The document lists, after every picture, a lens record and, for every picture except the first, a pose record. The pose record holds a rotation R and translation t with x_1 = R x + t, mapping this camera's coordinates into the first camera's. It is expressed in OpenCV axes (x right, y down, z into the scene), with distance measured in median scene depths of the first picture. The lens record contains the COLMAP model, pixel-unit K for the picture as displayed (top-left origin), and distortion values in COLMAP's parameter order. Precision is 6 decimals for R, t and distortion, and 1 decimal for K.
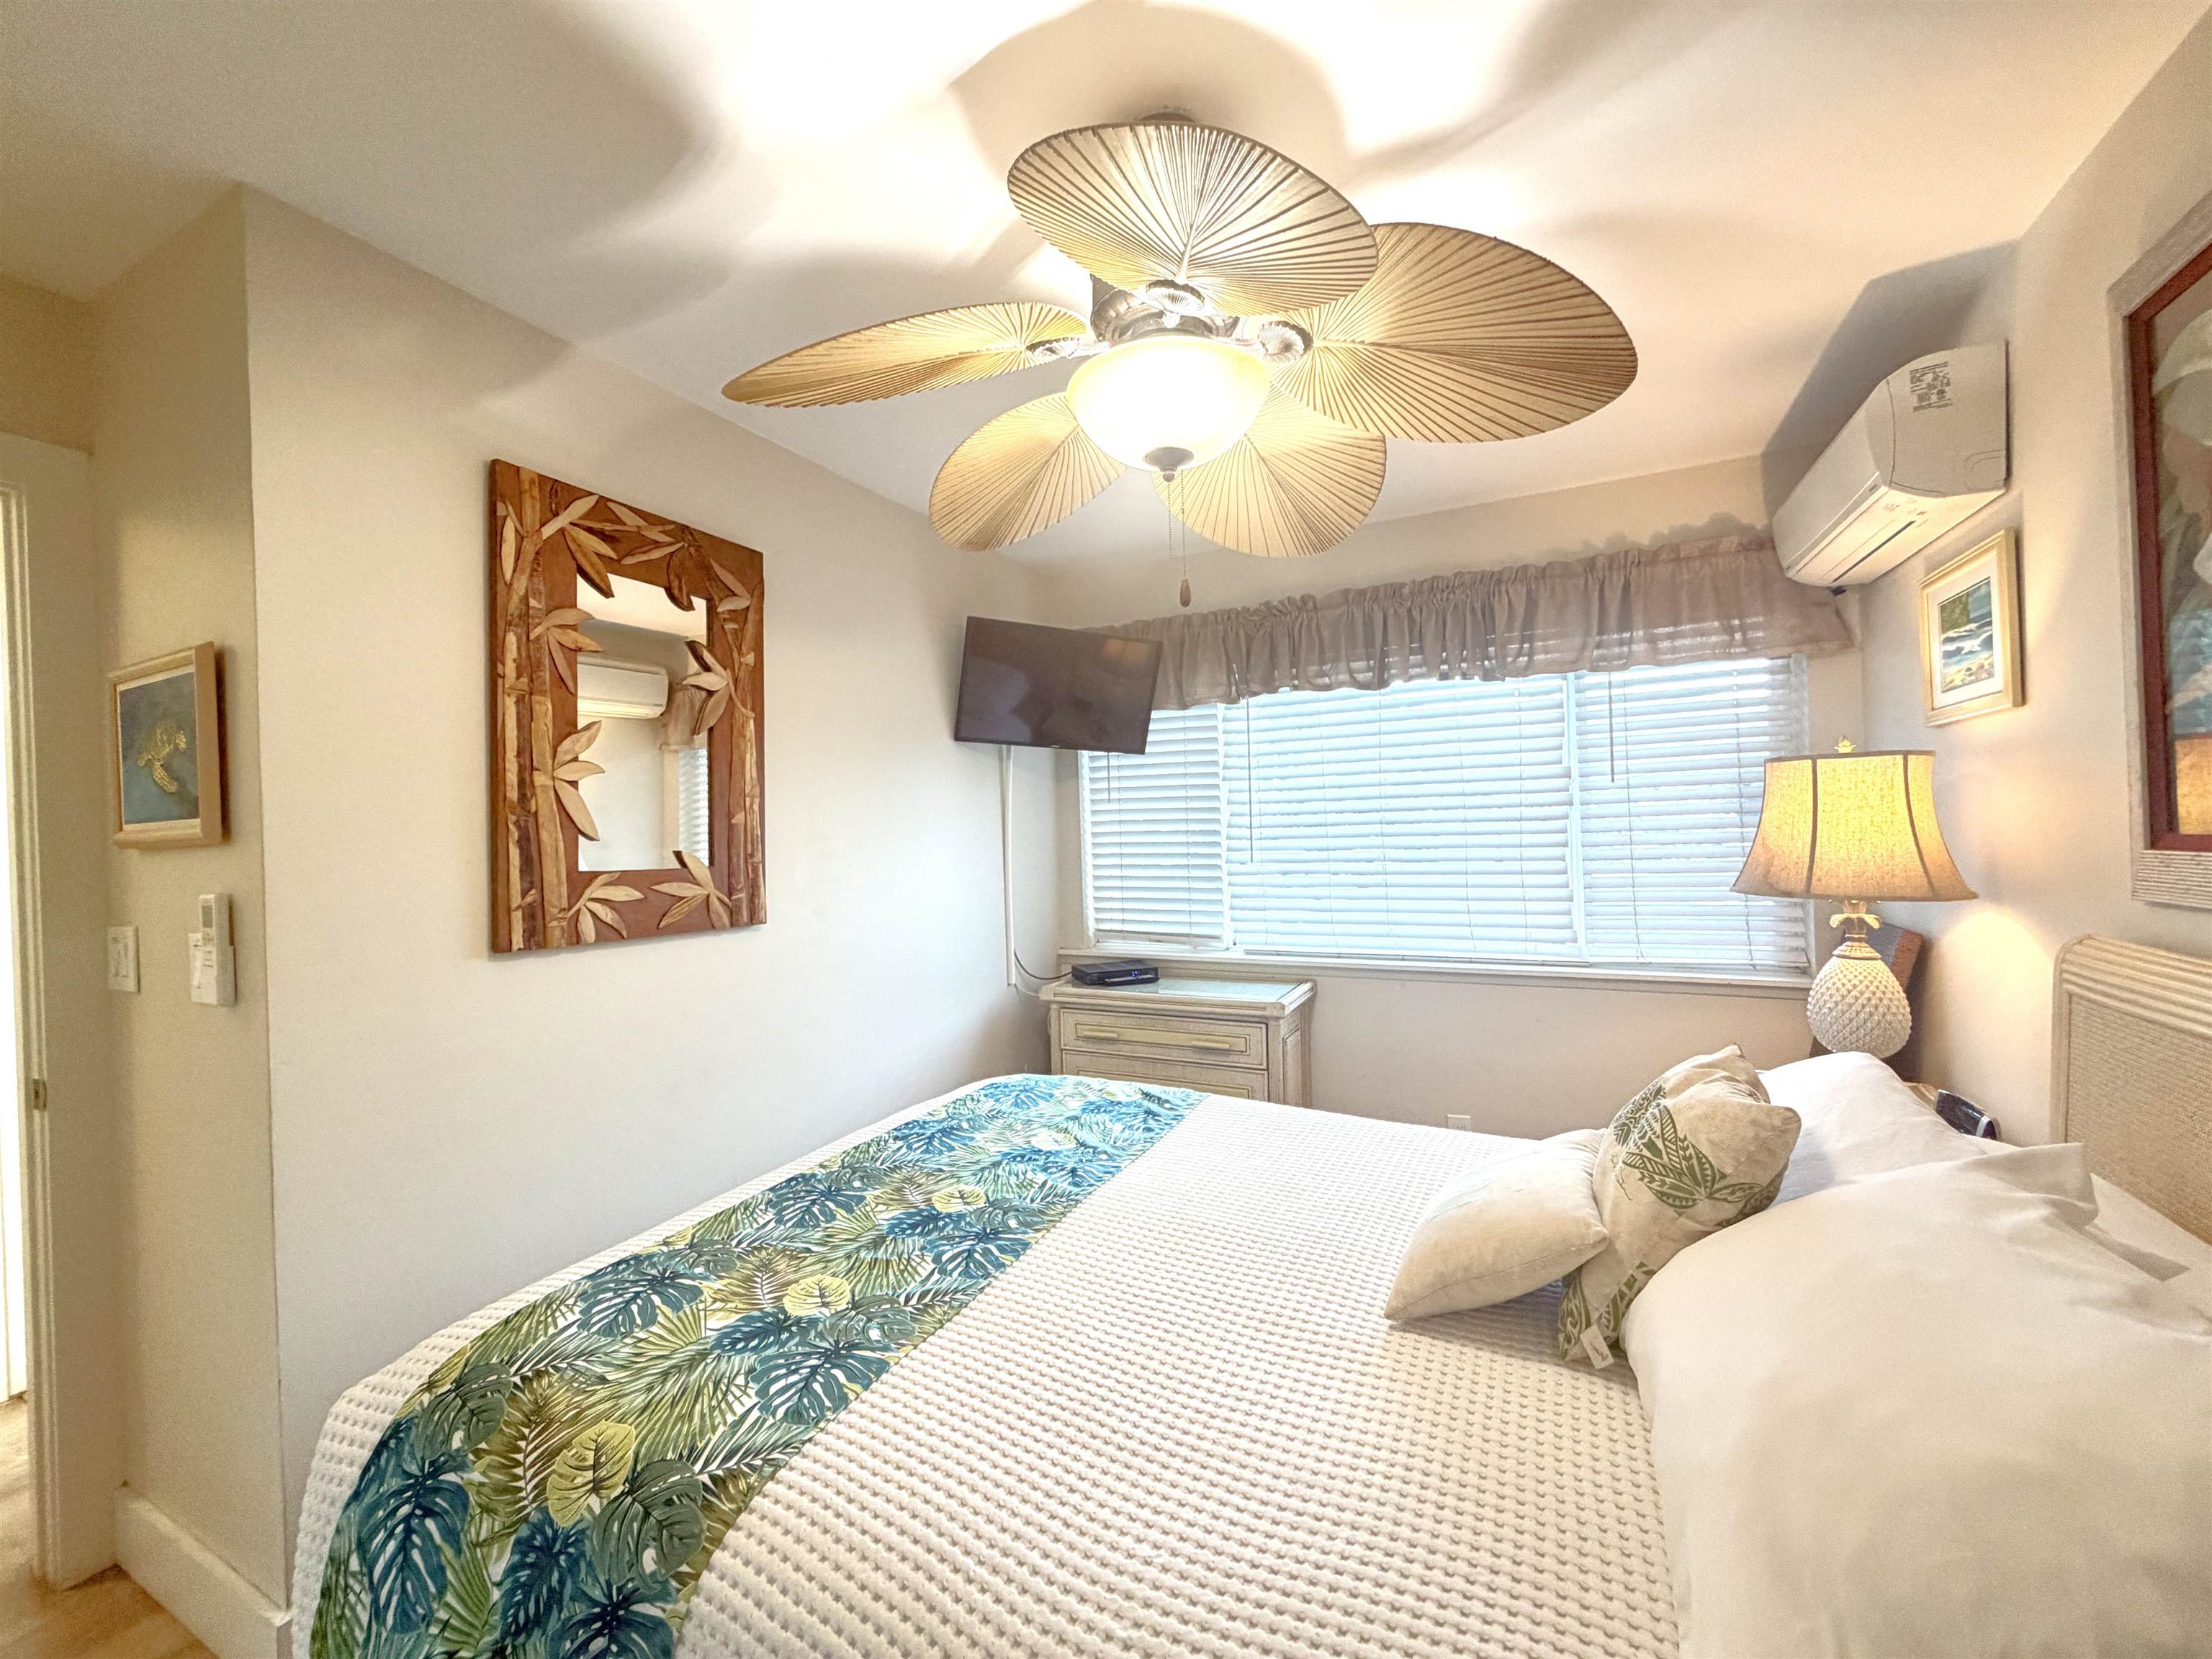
lens RADIAL K [[883.4, 0, 1099.1], [0, 883.4, 827.4], [0, 0, 1]] dist [0.002027, -0.000024]
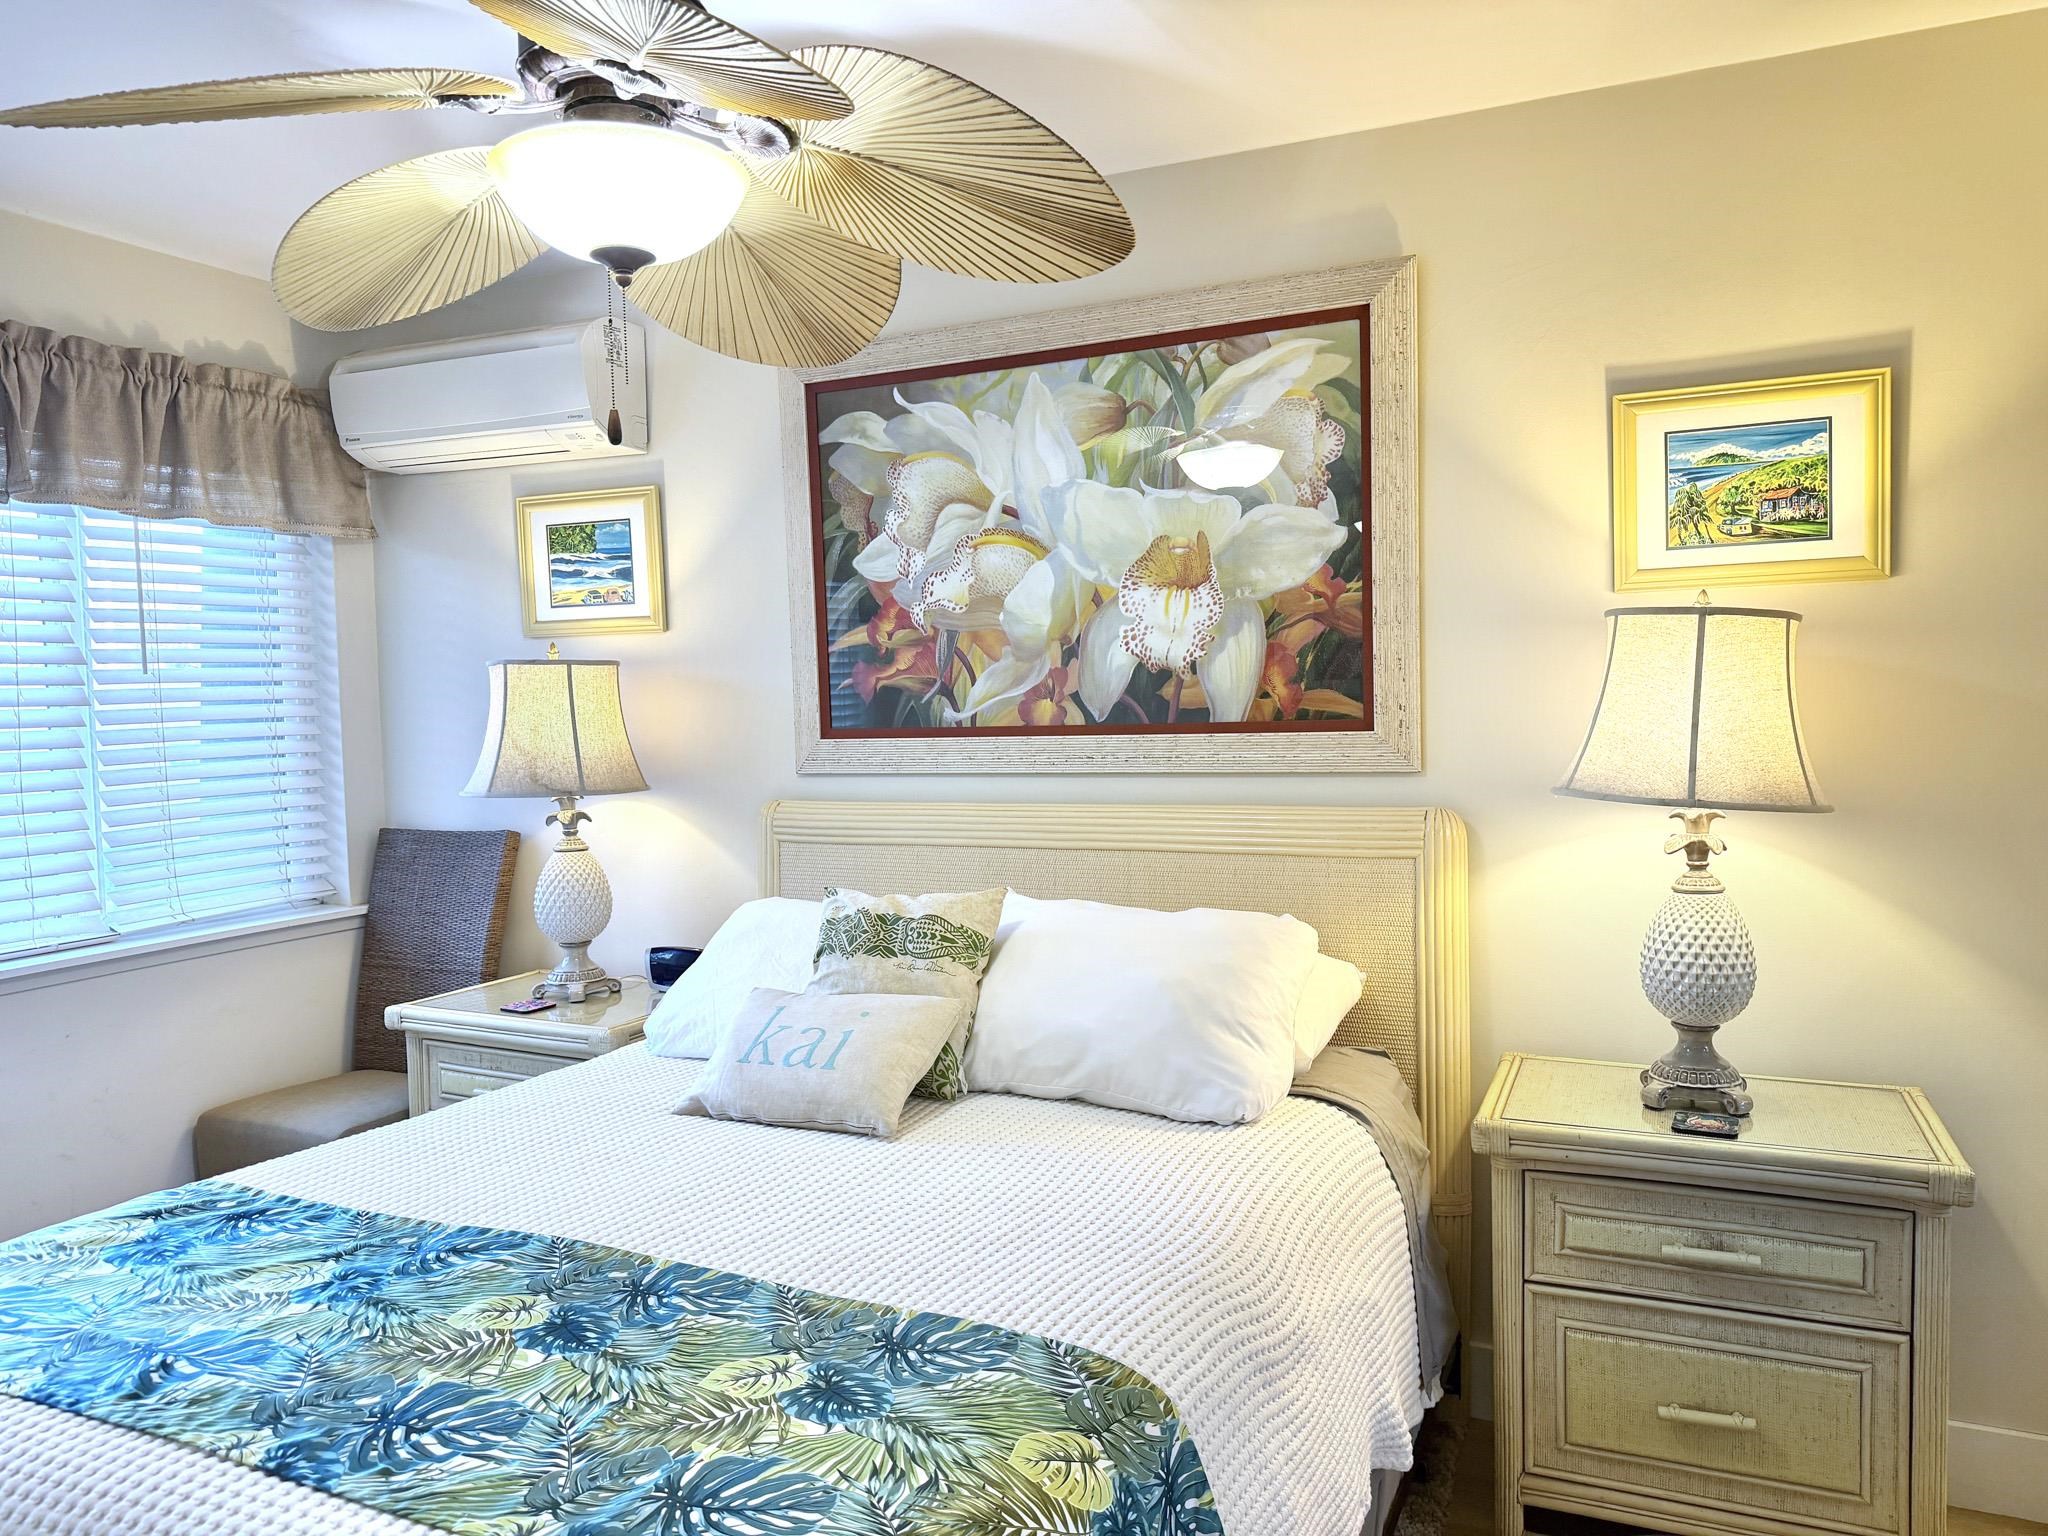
lens RADIAL K [[1433.8, 0, 1023.1], [0, 1433.8, 769.9], [0, 0, 1]] dist [0.074429, -0.090361]
pose [[-0.037849, -0.027839, 0.998896, -1.034293], [0.019577, 0.999399, 0.028594, 0.011447], [-0.999092, 0.020637, -0.037281, 0.577589]]
